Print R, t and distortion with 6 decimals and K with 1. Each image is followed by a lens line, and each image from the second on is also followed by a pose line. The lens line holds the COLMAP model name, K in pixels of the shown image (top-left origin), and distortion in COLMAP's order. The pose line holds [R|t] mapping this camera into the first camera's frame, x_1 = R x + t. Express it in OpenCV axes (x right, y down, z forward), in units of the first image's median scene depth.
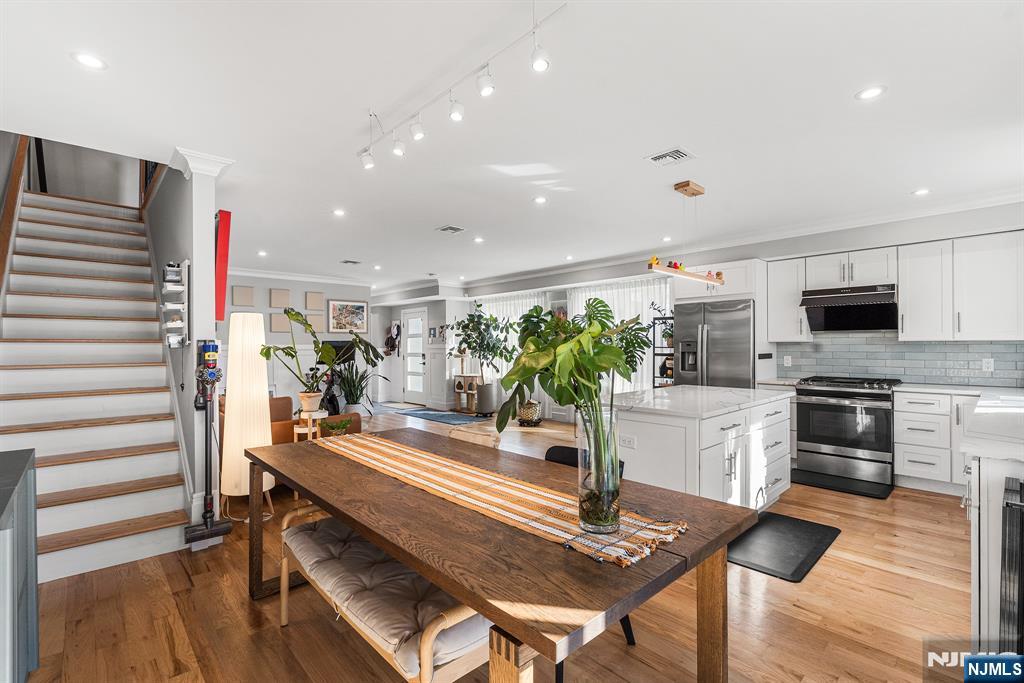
lens RADIAL K [[462.4, 0, 506.0], [0, 462.4, 343.2], [0, 0, 1]] dist [-0.000740, -0.001316]
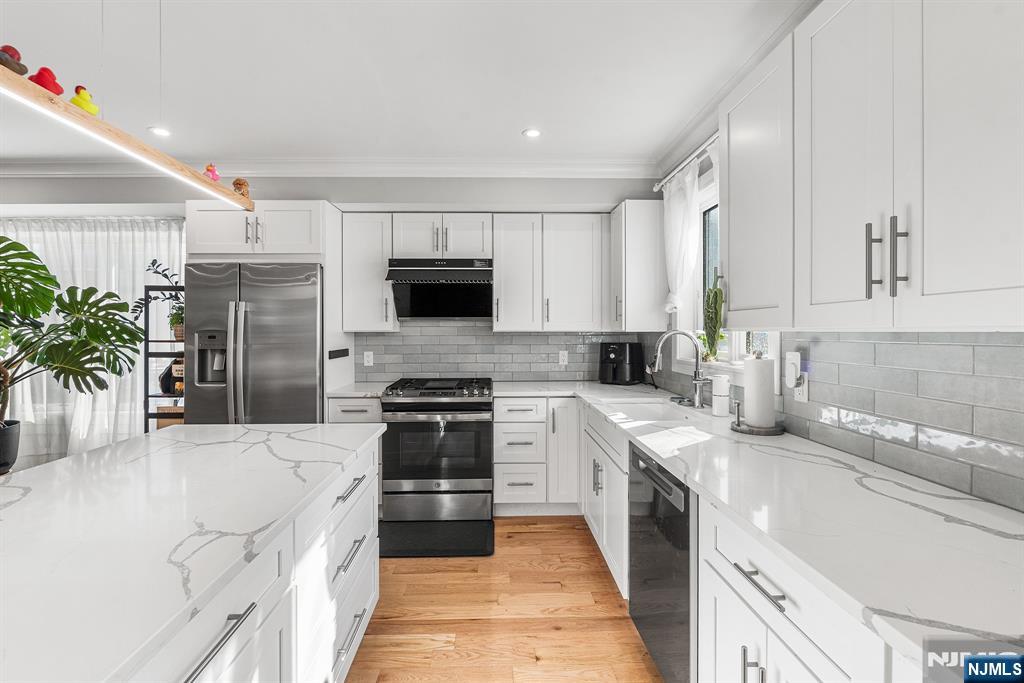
lens RADIAL K [[462.4, 0, 507.7], [0, 462.4, 334.5], [0, 0, 1]] dist [-0.000740, -0.001316]
pose [[0.657615, -0.004754, 0.753339, 0.235831], [-0.003372, 0.999952, 0.009253, -0.006596], [-0.753347, -0.008625, 0.657567, 0.408215]]
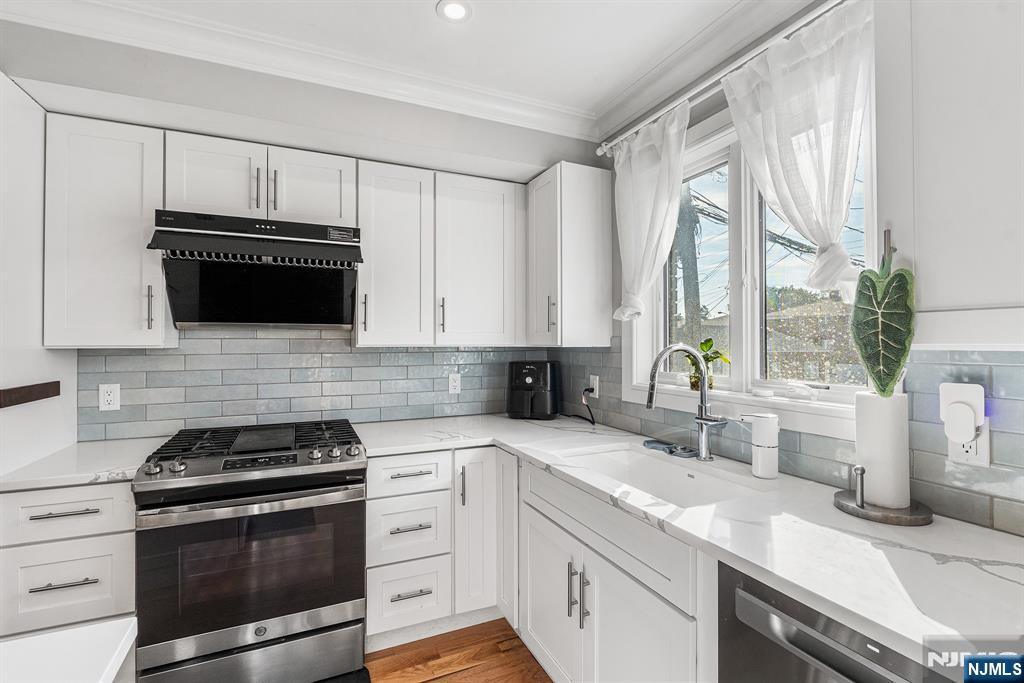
lens RADIAL K [[462.4, 0, 508.2], [0, 462.4, 339.4], [0, 0, 1]] dist [-0.000740, -0.001316]
pose [[0.319397, 0.009978, 0.947568, 0.384515], [-0.003358, 0.999950, -0.009398, -0.008182], [-0.947615, -0.000180, 0.319415, 0.617179]]
